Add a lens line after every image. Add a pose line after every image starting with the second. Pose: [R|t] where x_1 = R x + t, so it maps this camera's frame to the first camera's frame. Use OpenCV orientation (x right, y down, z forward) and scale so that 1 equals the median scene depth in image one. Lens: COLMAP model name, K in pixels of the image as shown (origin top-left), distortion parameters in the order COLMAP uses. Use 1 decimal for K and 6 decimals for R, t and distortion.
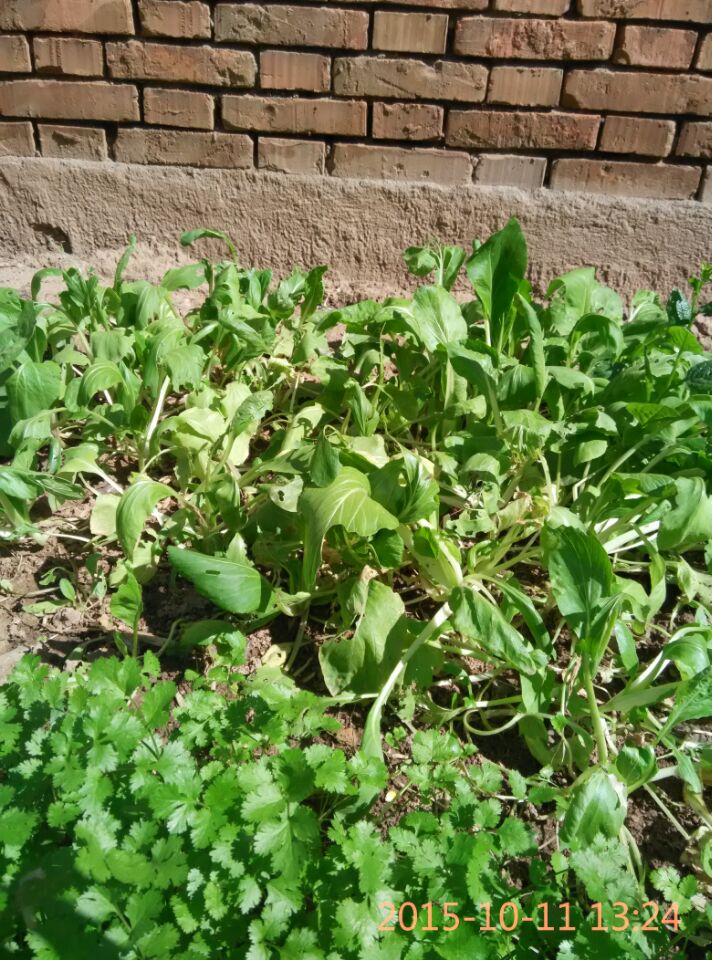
lens RADIAL K [[719.5, 0, 370.4], [0, 719.5, 480.2], [0, 0, 1]] dist [0.055295, -0.105419]
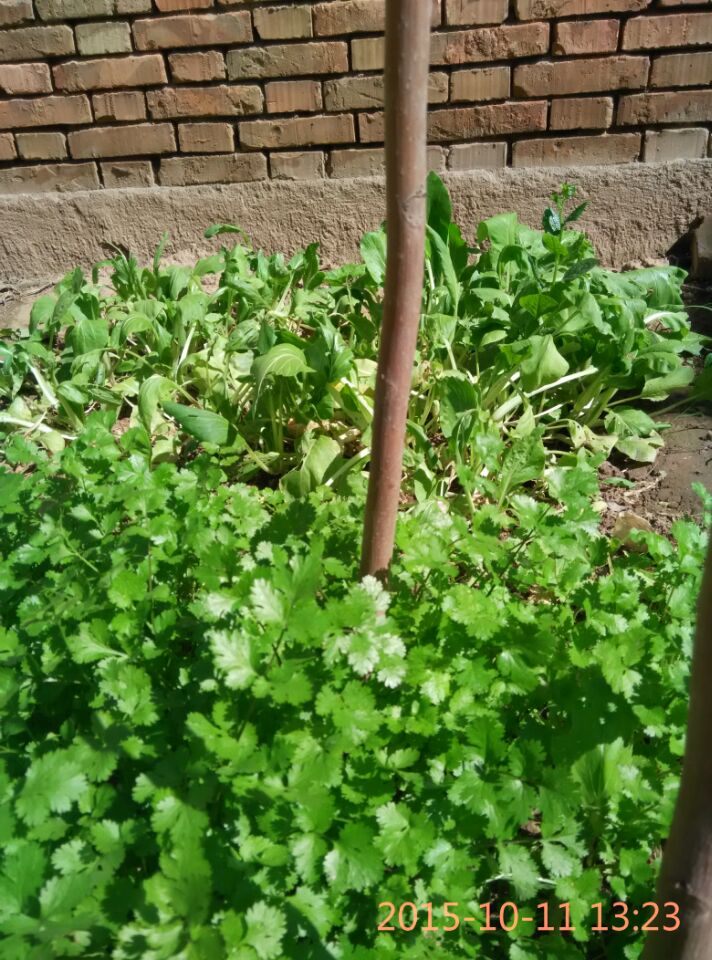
lens RADIAL K [[719.5, 0, 370.4], [0, 719.5, 480.2], [0, 0, 1]] dist [0.055295, -0.105419]
pose [[0.990335, -0.058274, -0.125856, 0.142847], [0.051636, 0.997129, -0.055382, 0.163990], [0.128722, 0.048348, 0.990501, -0.177830]]
